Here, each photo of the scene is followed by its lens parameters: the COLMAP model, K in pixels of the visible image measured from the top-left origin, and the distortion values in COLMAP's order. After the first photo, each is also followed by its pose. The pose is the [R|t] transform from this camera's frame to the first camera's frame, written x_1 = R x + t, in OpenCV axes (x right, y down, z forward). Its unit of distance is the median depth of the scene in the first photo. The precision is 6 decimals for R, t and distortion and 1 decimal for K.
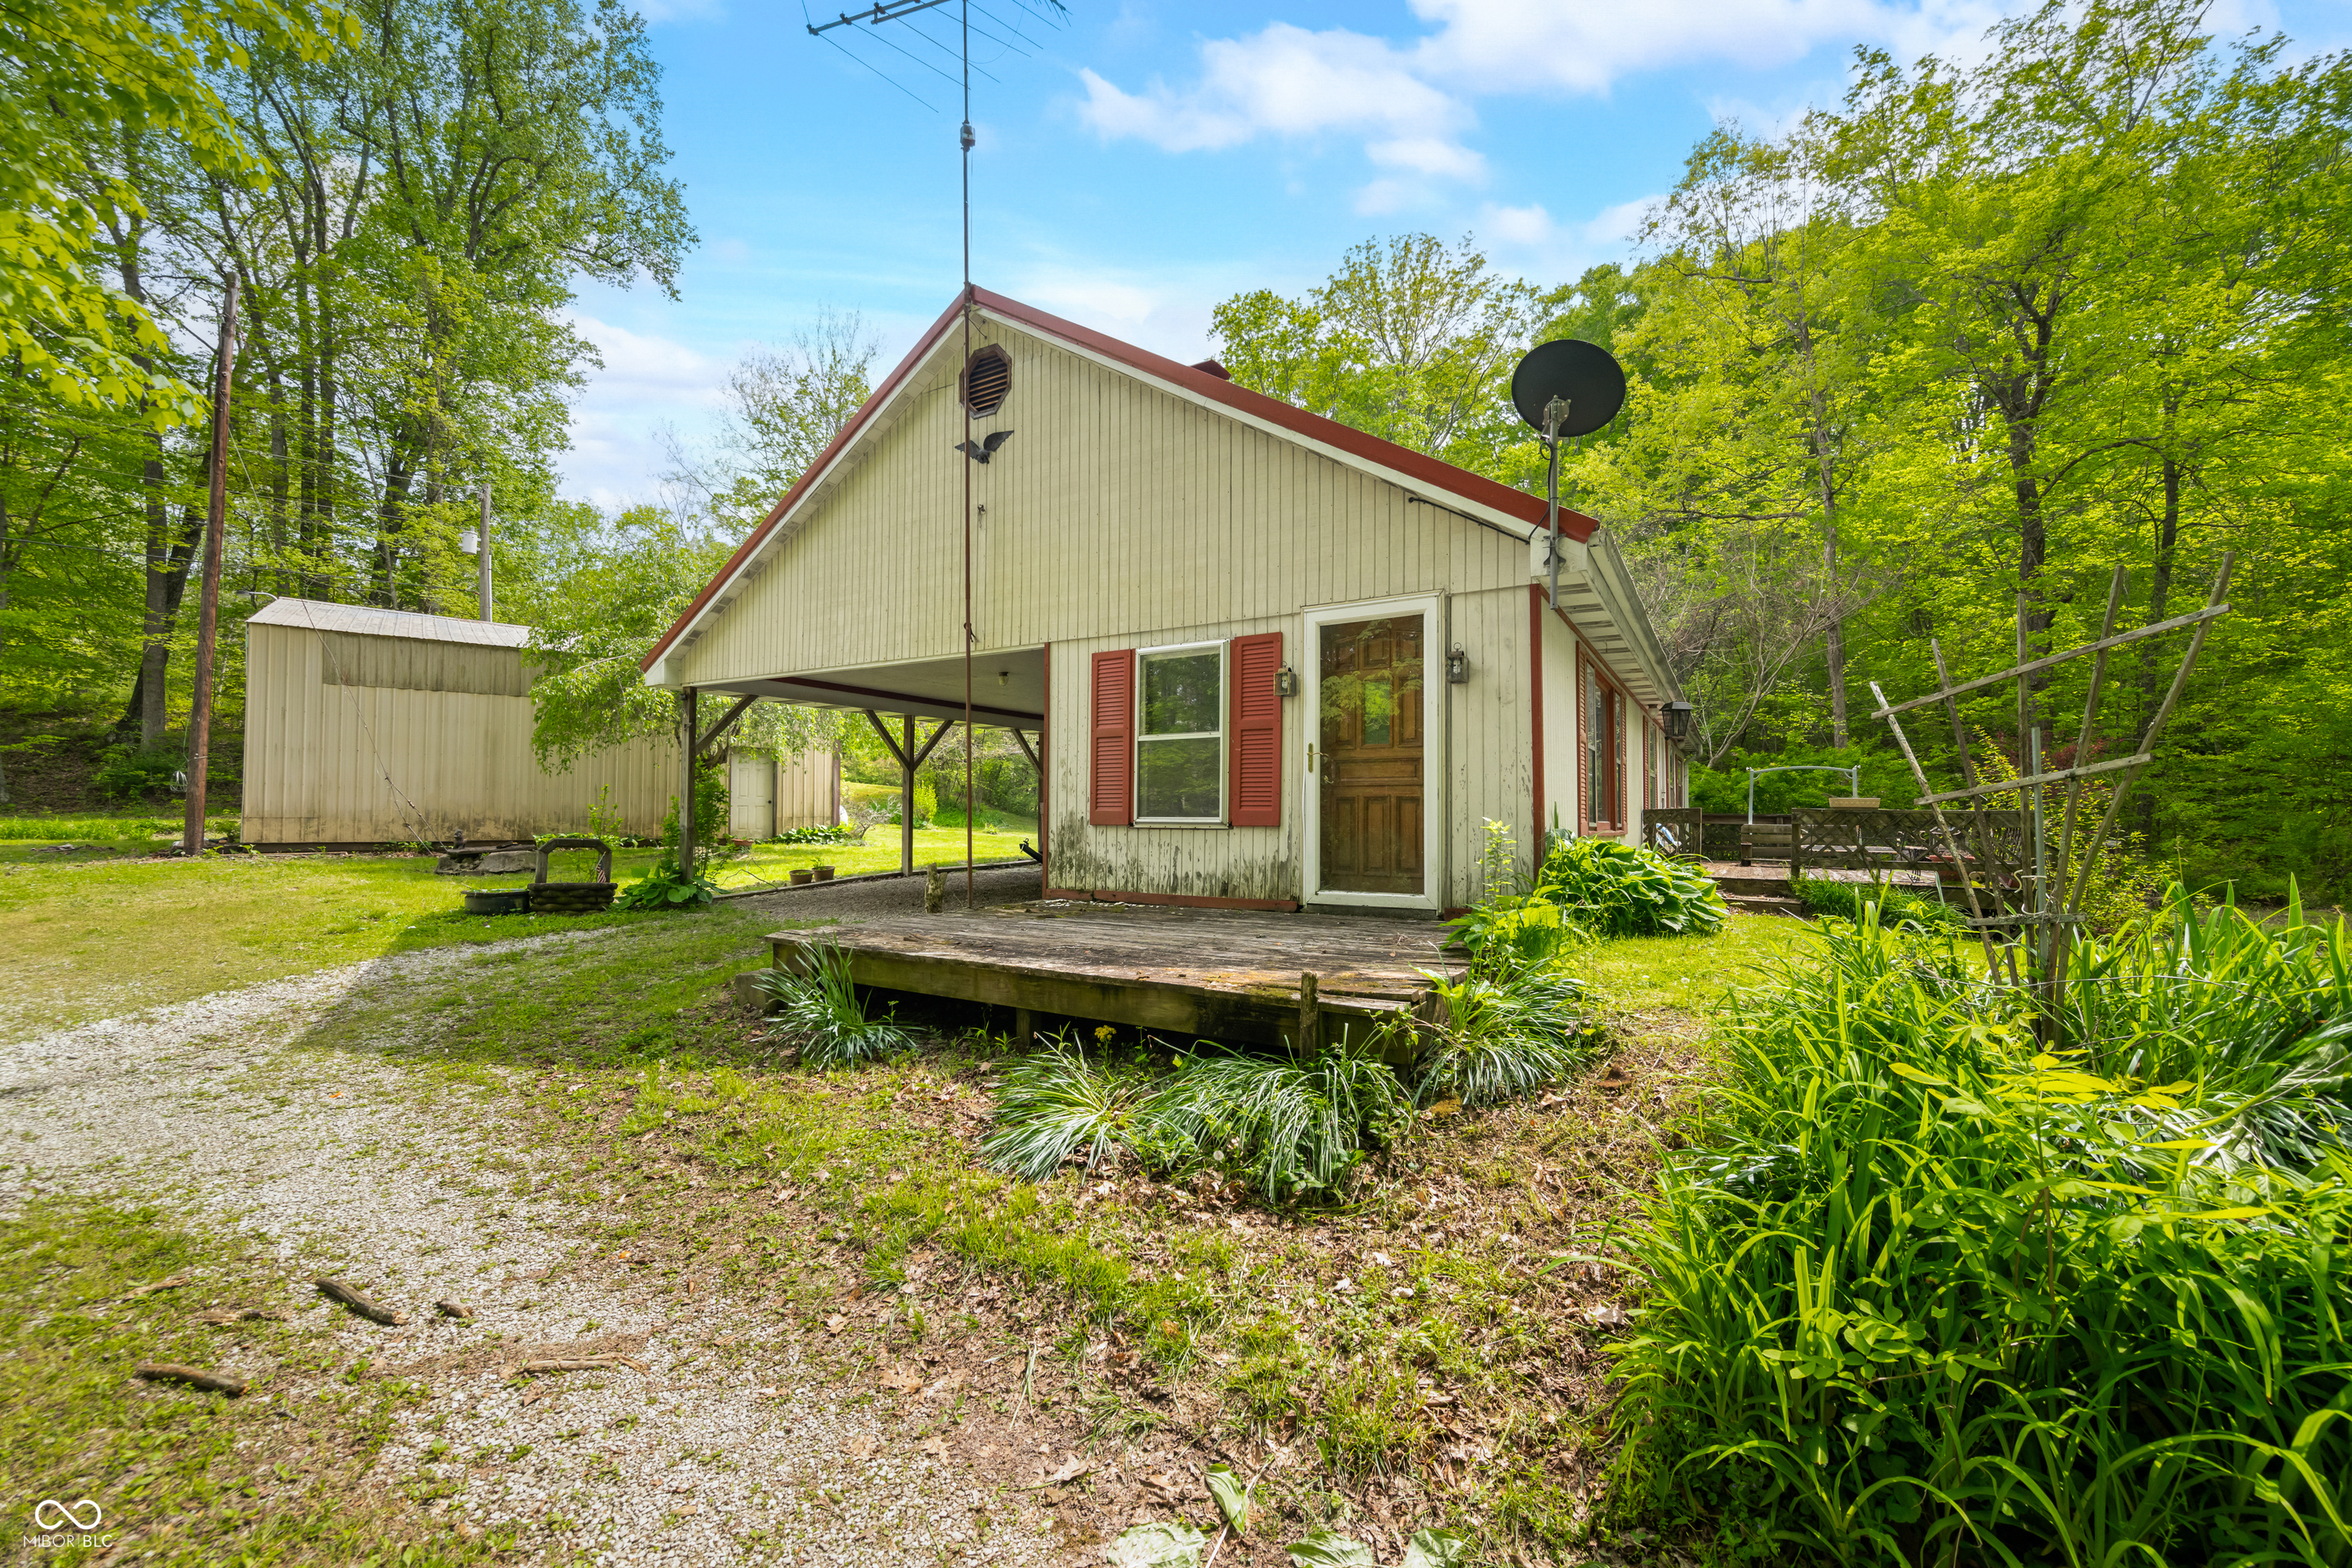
lens RADIAL K [[911.6, 0, 1175.2], [0, 911.6, 795.0], [0, 0, 1]] dist [0.002843, -0.000199]
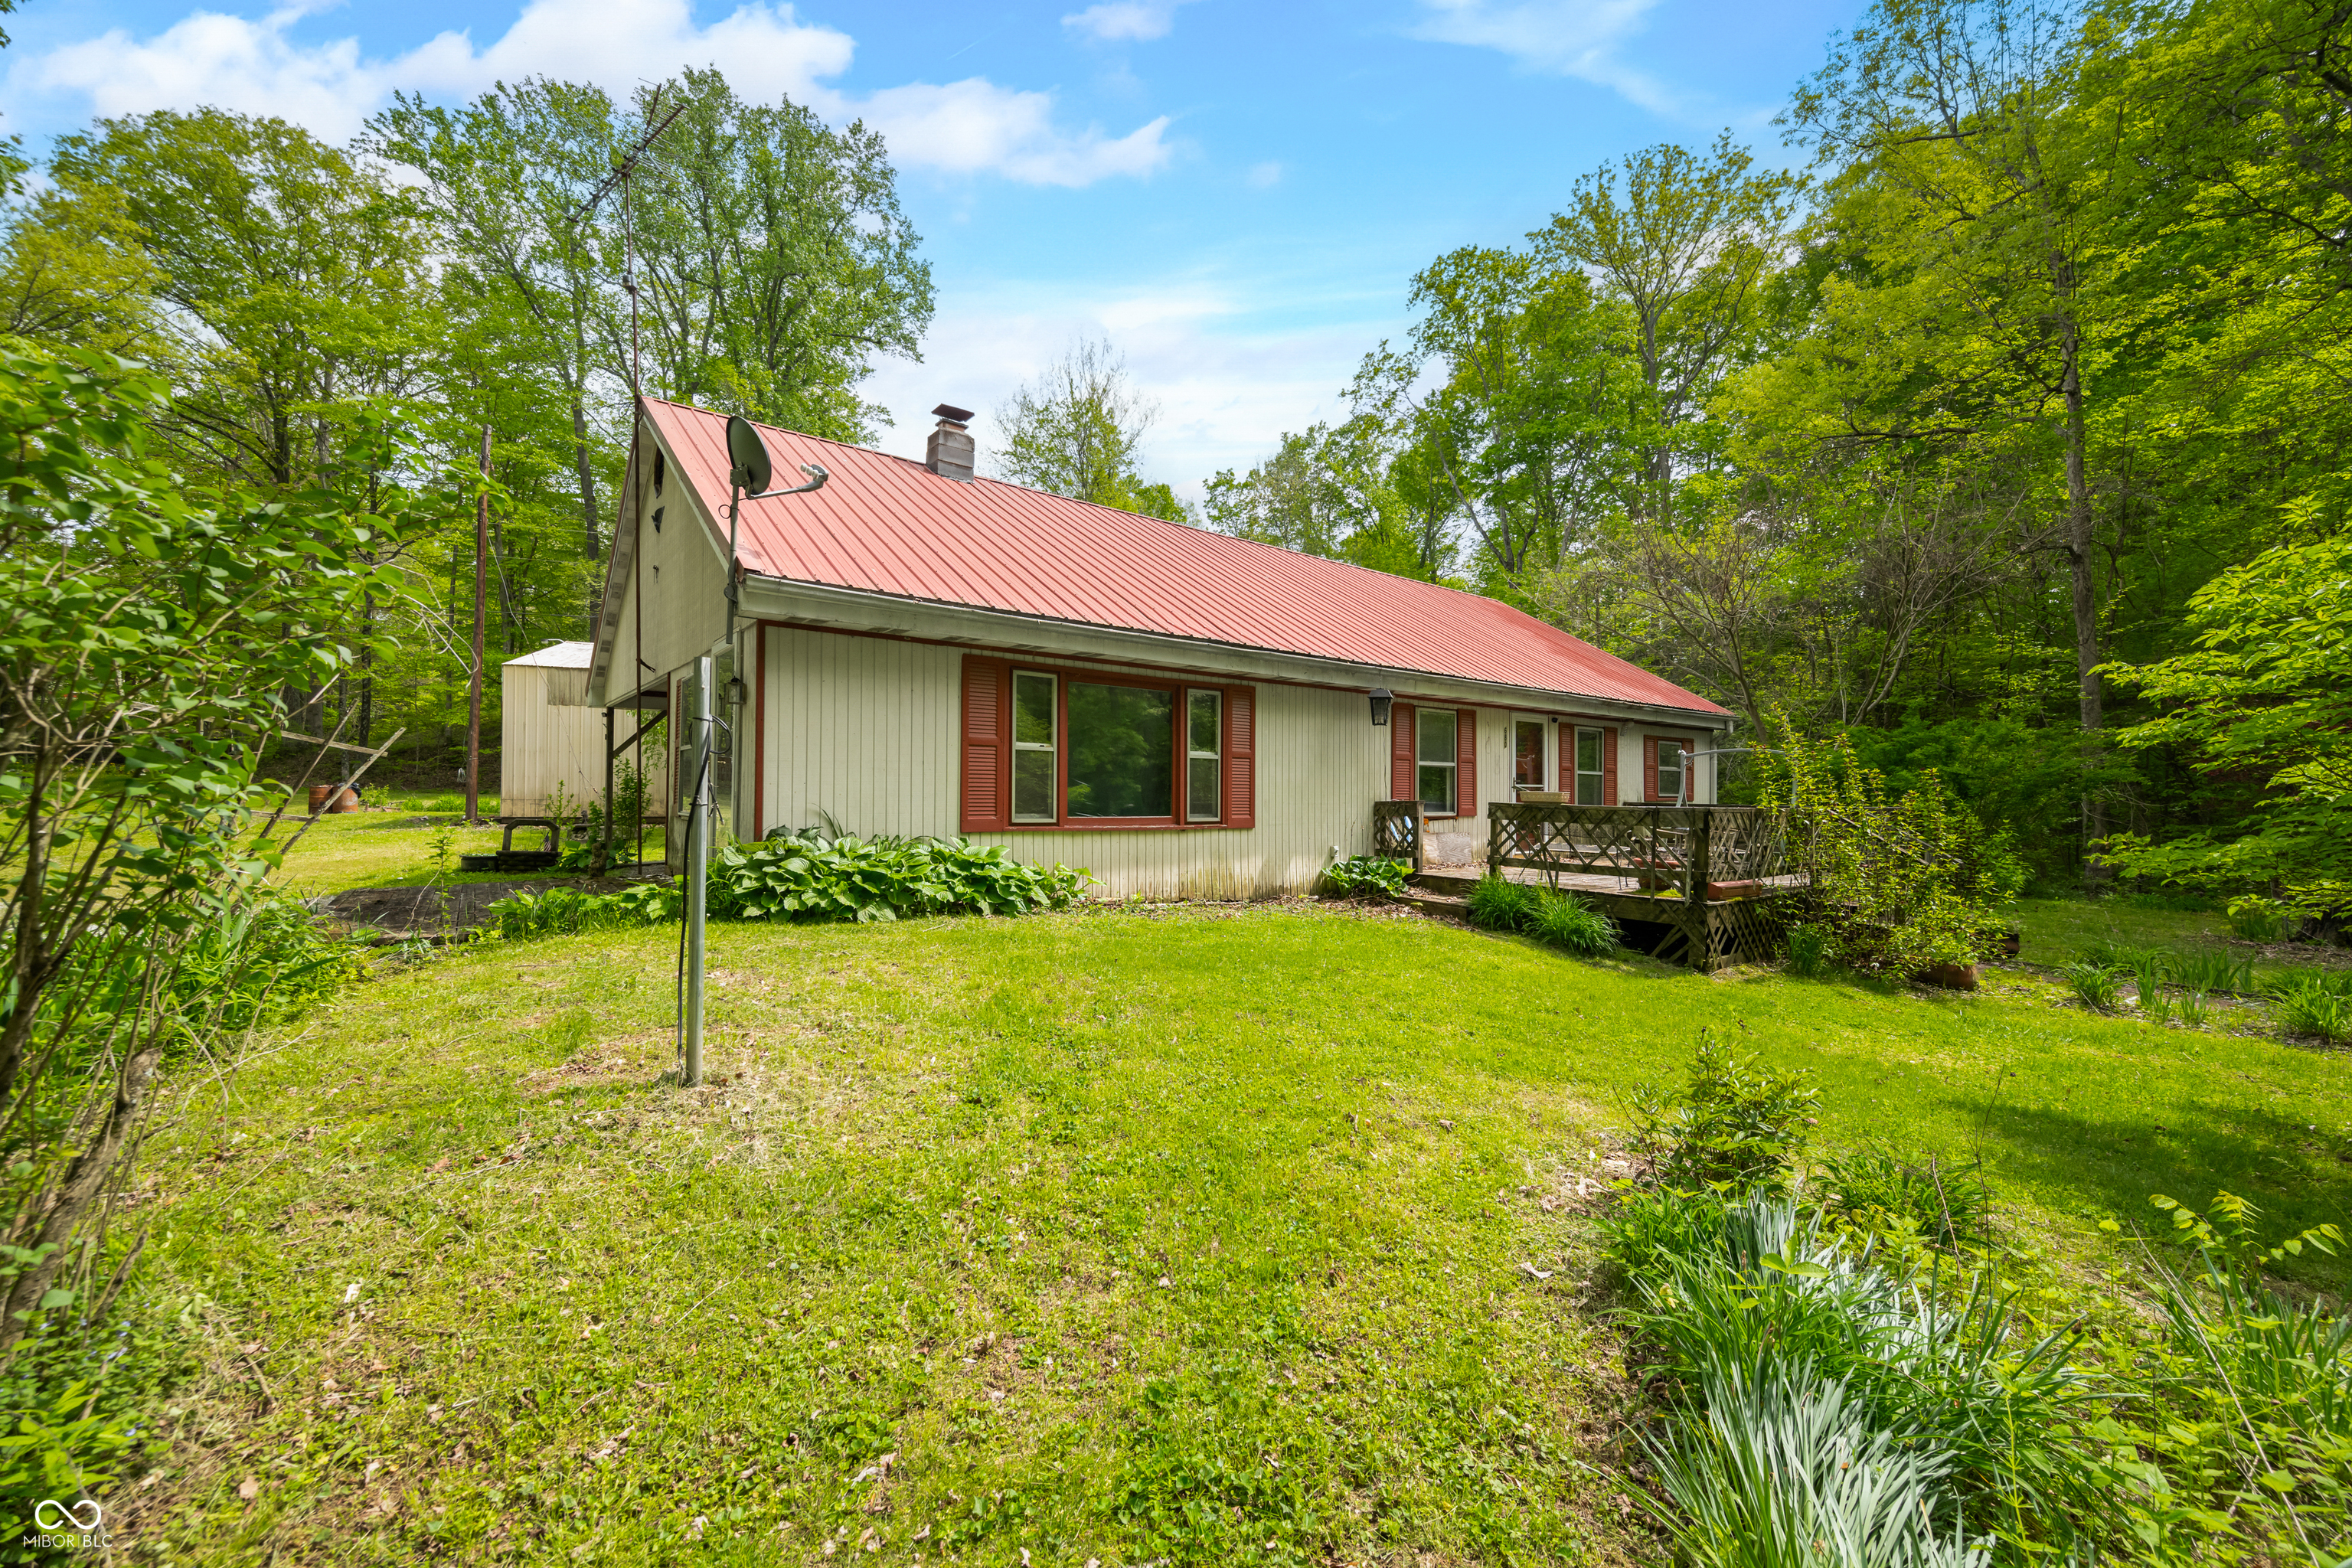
lens RADIAL K [[911.6, 0, 1173.7], [0, 911.6, 781.8], [0, 0, 1]] dist [0.002843, -0.000199]
pose [[0.936352, -0.001173, -0.351062, 0.695565], [0.001402, 0.999999, 0.000400, -0.005140], [0.351061, -0.000866, 0.936352, 0.048043]]
